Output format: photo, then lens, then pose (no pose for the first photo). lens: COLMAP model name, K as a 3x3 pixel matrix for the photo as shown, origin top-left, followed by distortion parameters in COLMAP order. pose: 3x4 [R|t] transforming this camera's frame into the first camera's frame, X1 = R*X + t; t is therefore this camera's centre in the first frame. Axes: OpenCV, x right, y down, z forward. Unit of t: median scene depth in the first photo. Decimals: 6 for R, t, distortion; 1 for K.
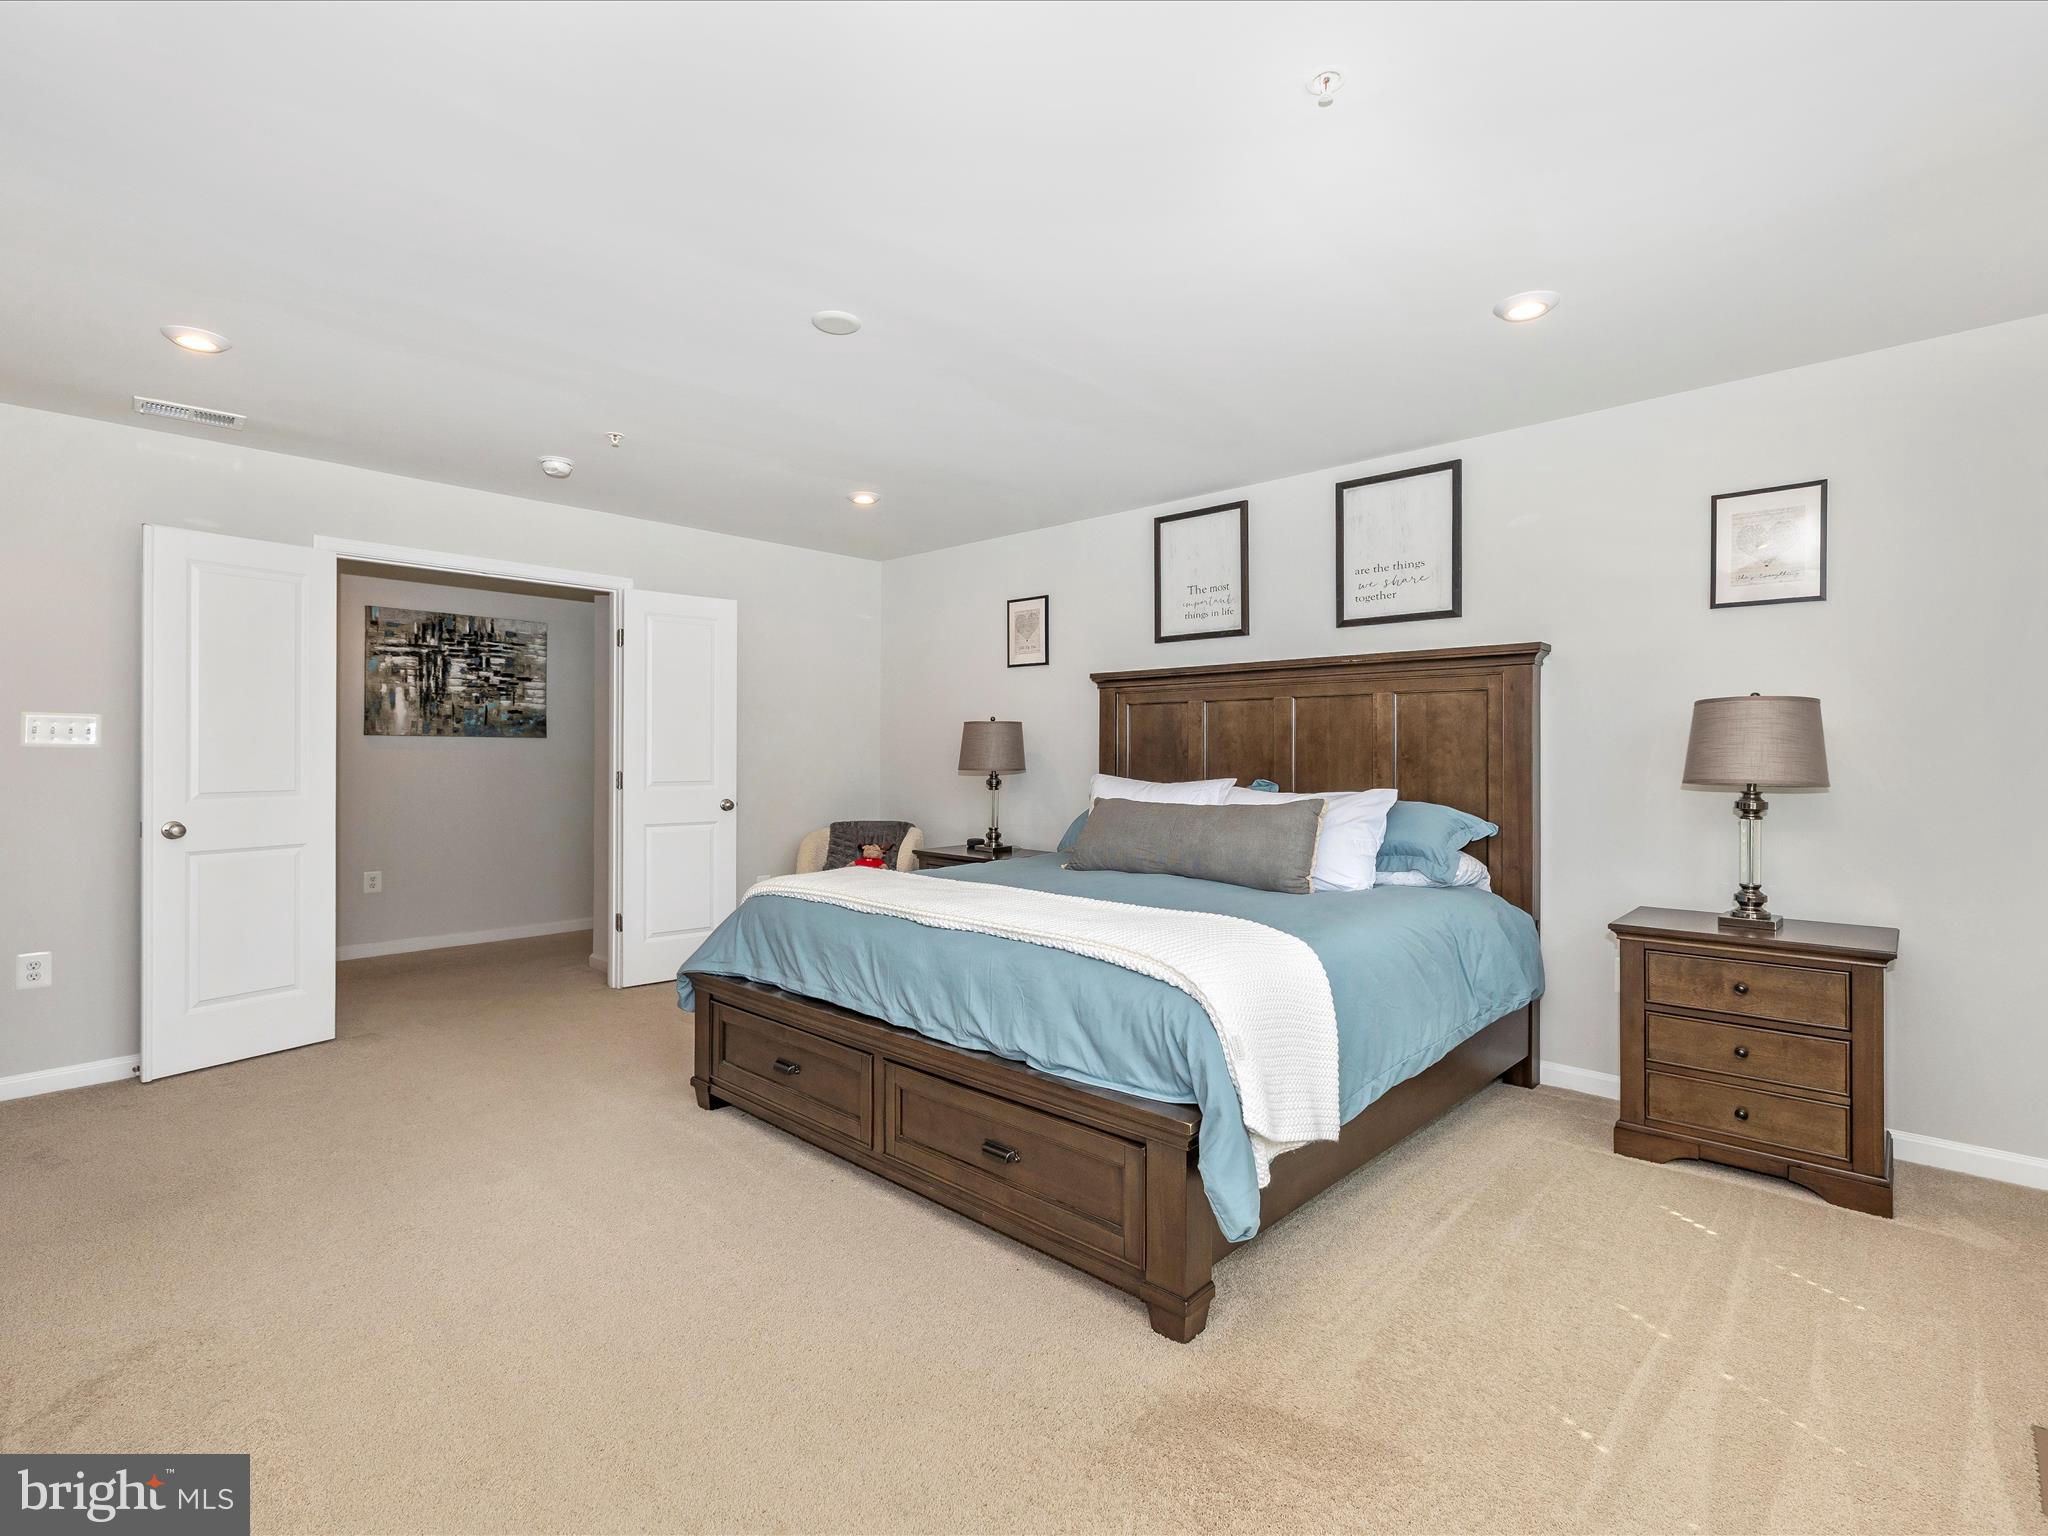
lens RADIAL K [[963.5, 0, 1018.6], [0, 963.5, 754.5], [0, 0, 1]] dist [0.001982, 0.000439]
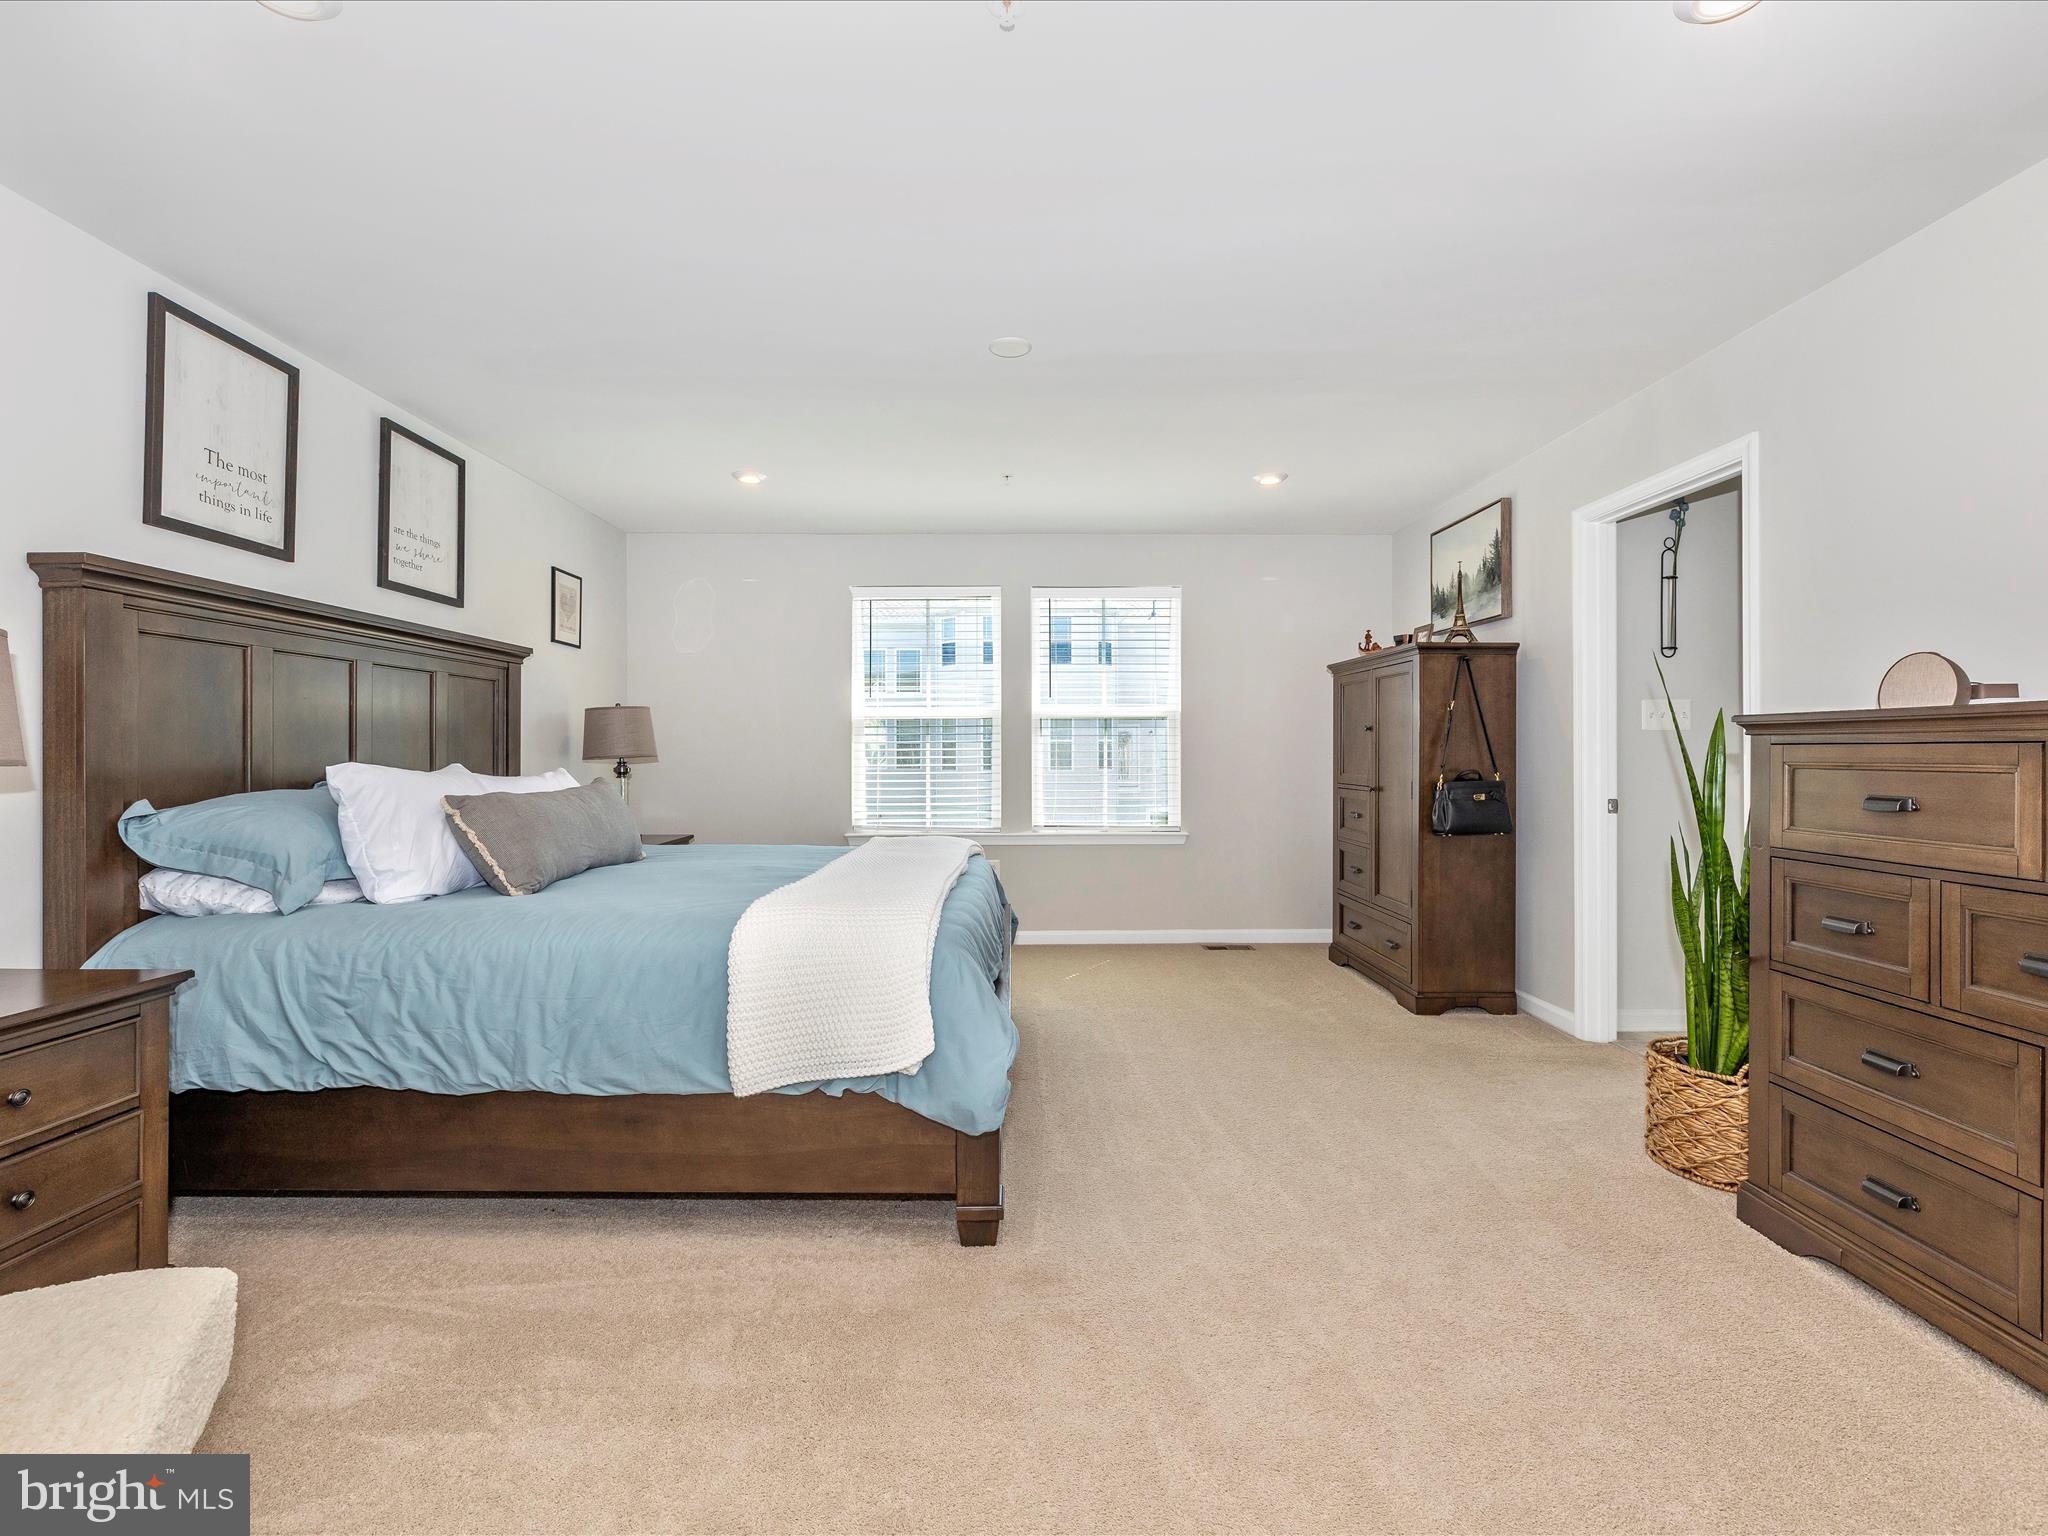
lens RADIAL K [[963.5, 0, 1022.4], [0, 963.5, 757.4], [0, 0, 1]] dist [0.001982, 0.000439]
pose [[-0.689479, -0.002617, 0.724301, -0.487023], [0.005068, 0.999952, 0.008437, 0.010663], [-0.724288, 0.009488, -0.689432, 0.851186]]
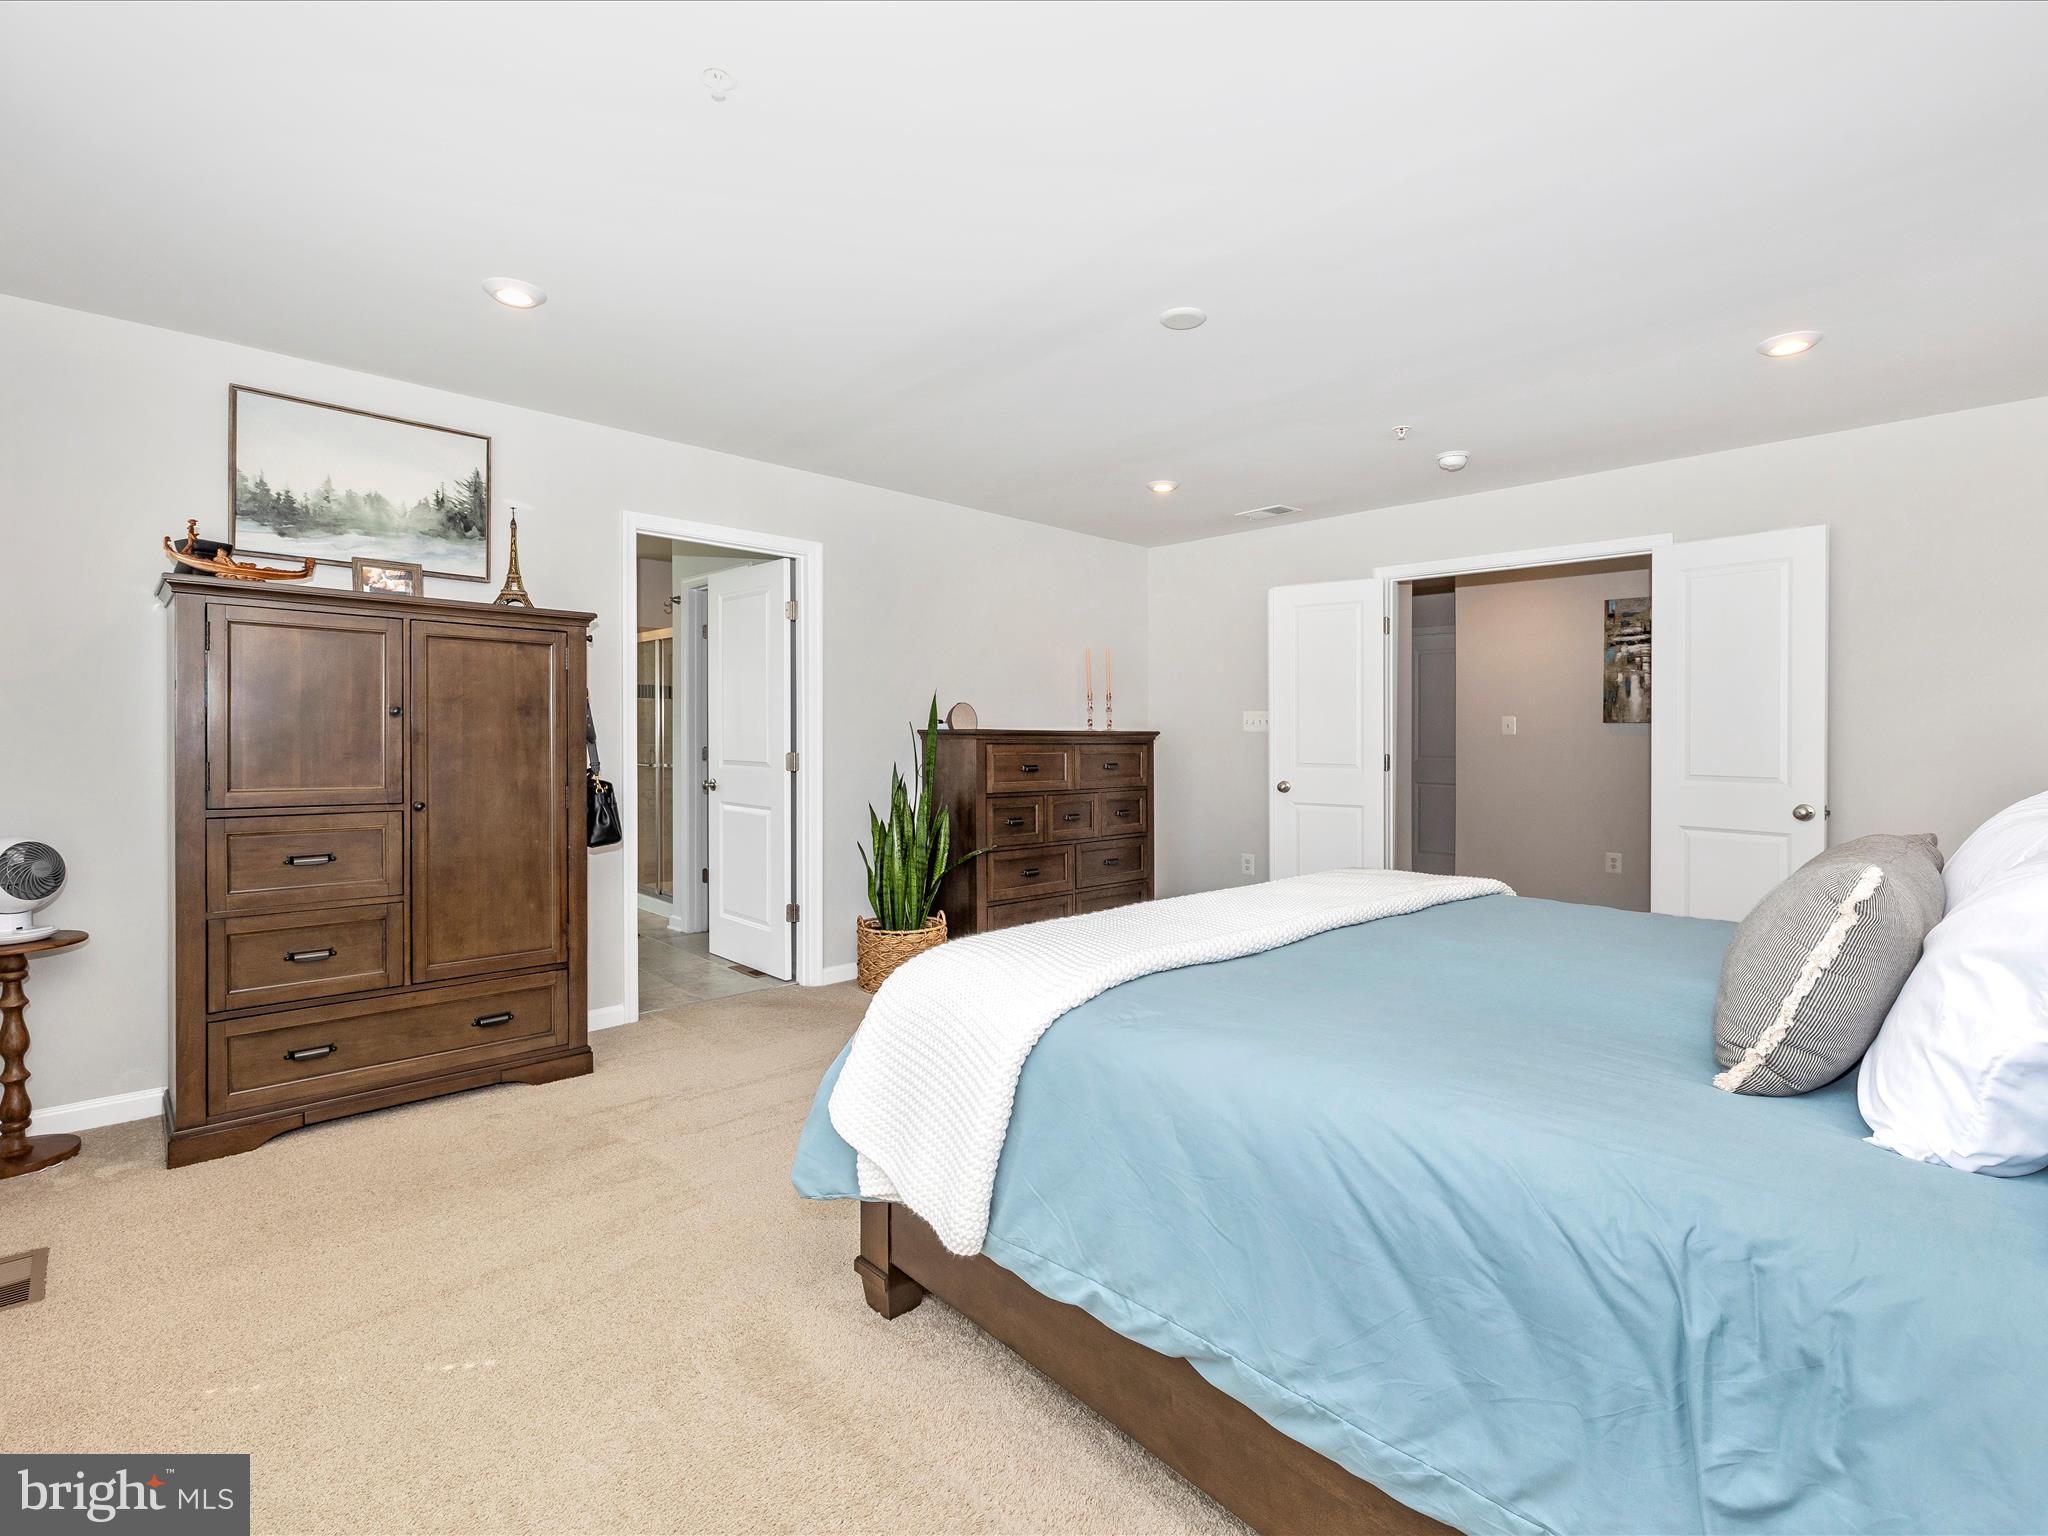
lens RADIAL K [[963.5, 0, 1020.4], [0, 963.5, 752.7], [0, 0, 1]] dist [0.001982, 0.000439]
pose [[-0.059831, 0.017124, -0.998062, 0.421555], [-0.013150, 0.999753, 0.017941, 0.002127], [0.998122, 0.014198, -0.059591, 0.424566]]
